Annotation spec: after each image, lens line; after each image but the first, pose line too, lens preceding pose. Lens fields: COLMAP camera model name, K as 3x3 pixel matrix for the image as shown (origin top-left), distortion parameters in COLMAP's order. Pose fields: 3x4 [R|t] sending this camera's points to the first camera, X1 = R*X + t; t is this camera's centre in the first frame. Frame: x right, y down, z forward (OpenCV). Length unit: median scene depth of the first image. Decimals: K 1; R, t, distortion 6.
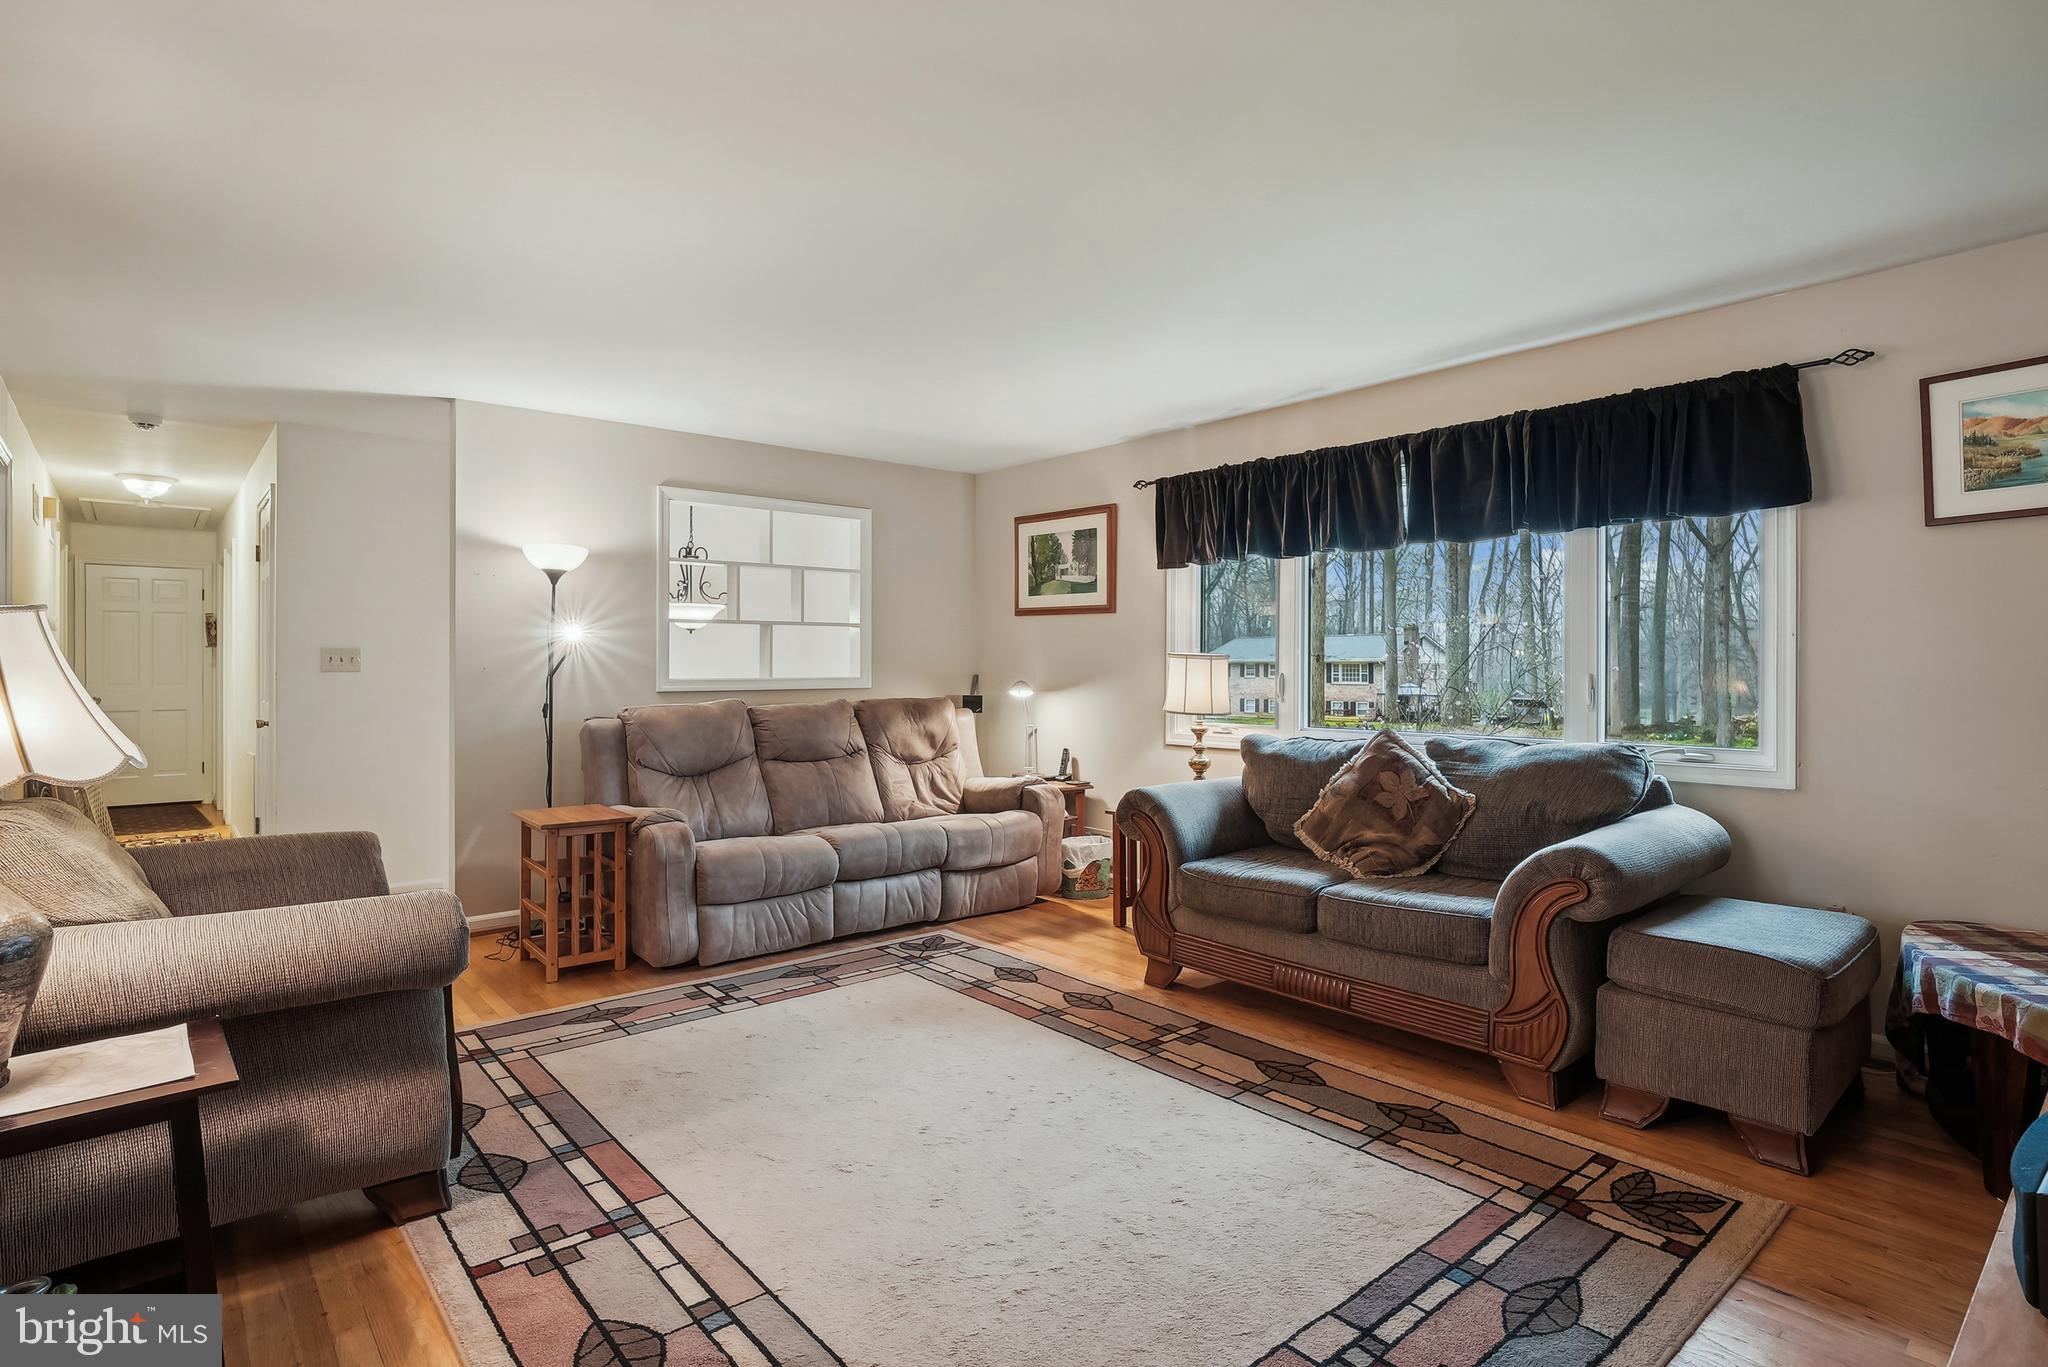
lens RADIAL K [[1025.1, 0, 1026.4], [0, 1025.1, 659.2], [0, 0, 1]] dist [-0.003330, -0.000387]
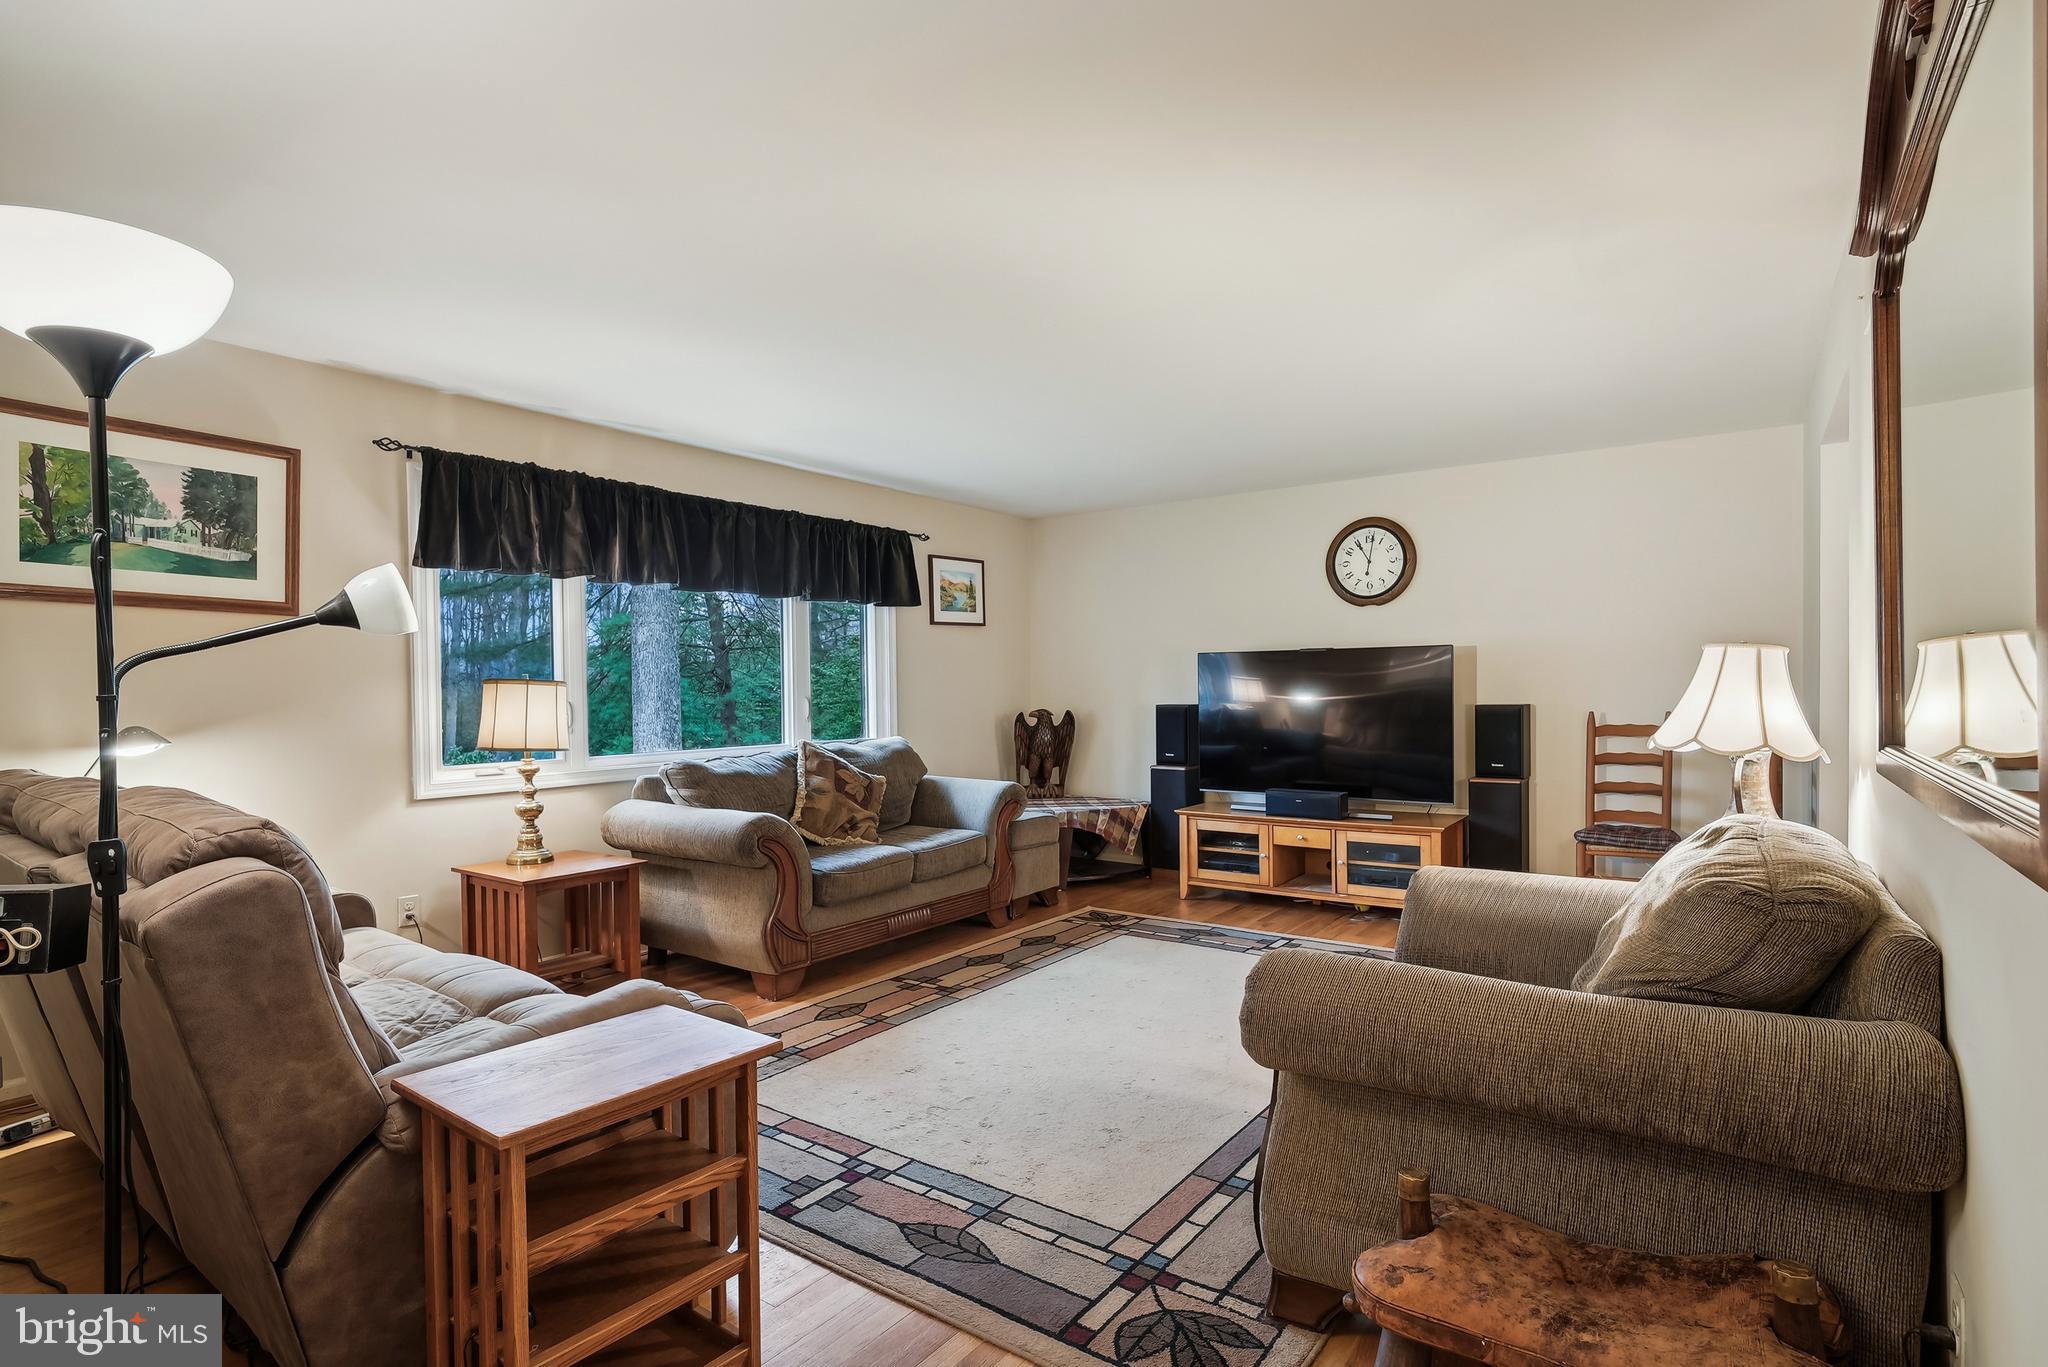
lens RADIAL K [[1019.5, 0, 1026.7], [0, 1019.5, 711.8], [0, 0, 1]] dist [-0.000673, -0.000235]
pose [[-0.233192, -0.018767, 0.972250, -1.022886], [0.003819, 0.999788, 0.020215, 0.006883], [-0.972423, 0.008427, -0.233071, 1.088241]]
